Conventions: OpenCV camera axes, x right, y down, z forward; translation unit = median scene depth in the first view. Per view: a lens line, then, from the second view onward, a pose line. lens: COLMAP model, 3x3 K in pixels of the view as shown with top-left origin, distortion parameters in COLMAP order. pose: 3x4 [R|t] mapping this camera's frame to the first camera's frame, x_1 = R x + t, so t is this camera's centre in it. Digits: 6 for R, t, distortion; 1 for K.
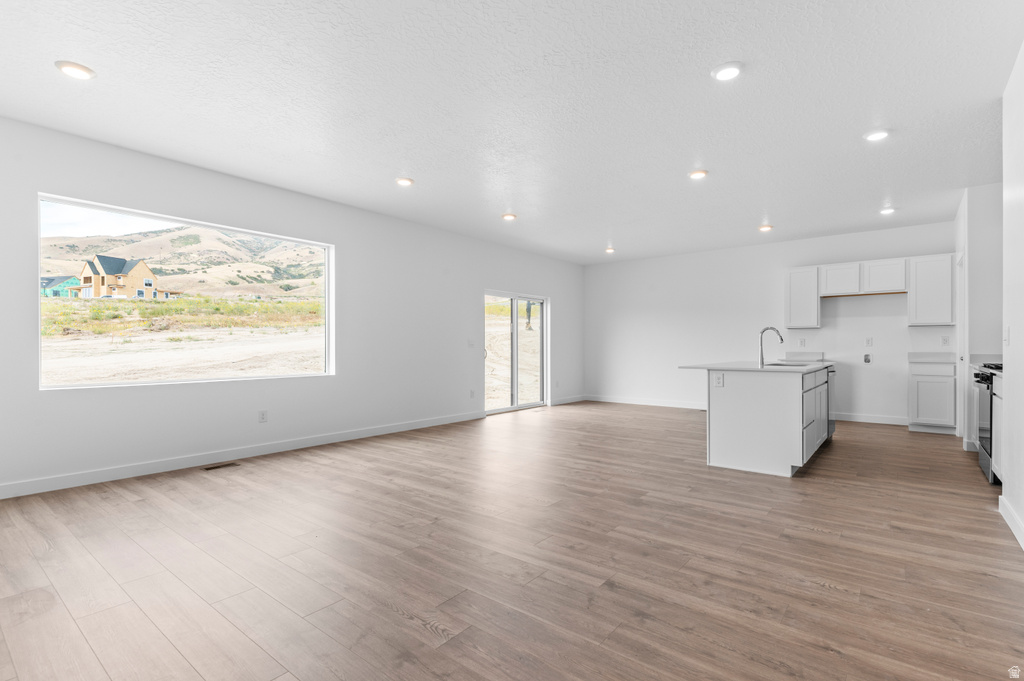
lens RADIAL K [[495.9, 0, 515.3], [0, 495.9, 342.4], [0, 0, 1]] dist [-0.004157, -0.000949]
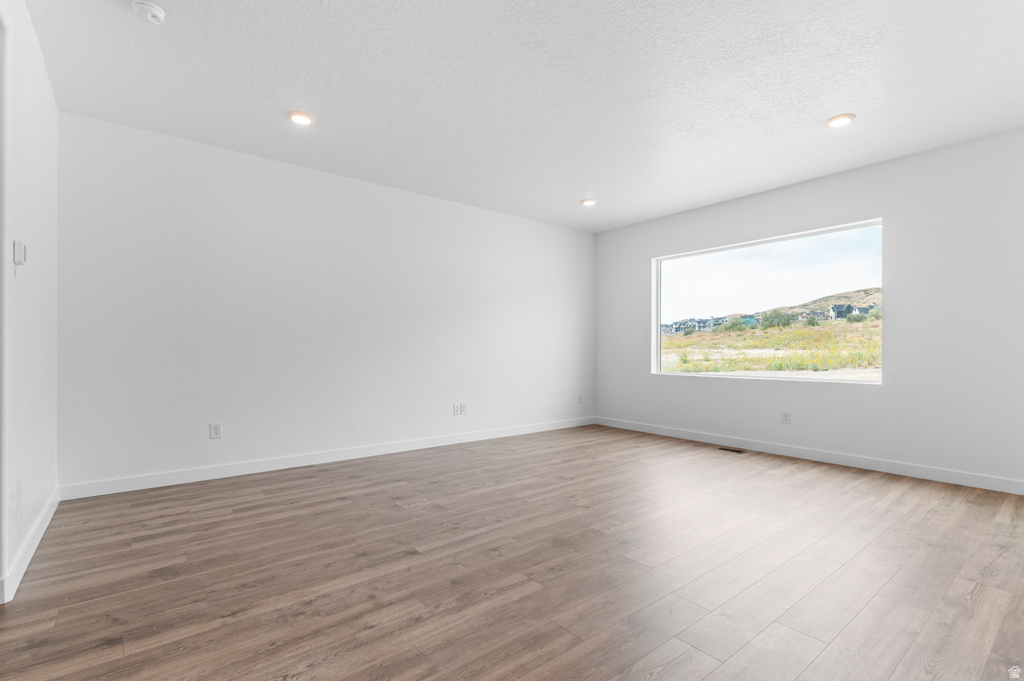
lens RADIAL K [[469.4, 0, 515.9], [0, 469.4, 347.8], [0, 0, 1]] dist [0.002436, 0.000209]
pose [[-0.218402, 0.004901, -0.975847, 1.329564], [0.004256, 0.999983, 0.004069, -0.000192], [0.975850, -0.003265, -0.218419, 1.612907]]
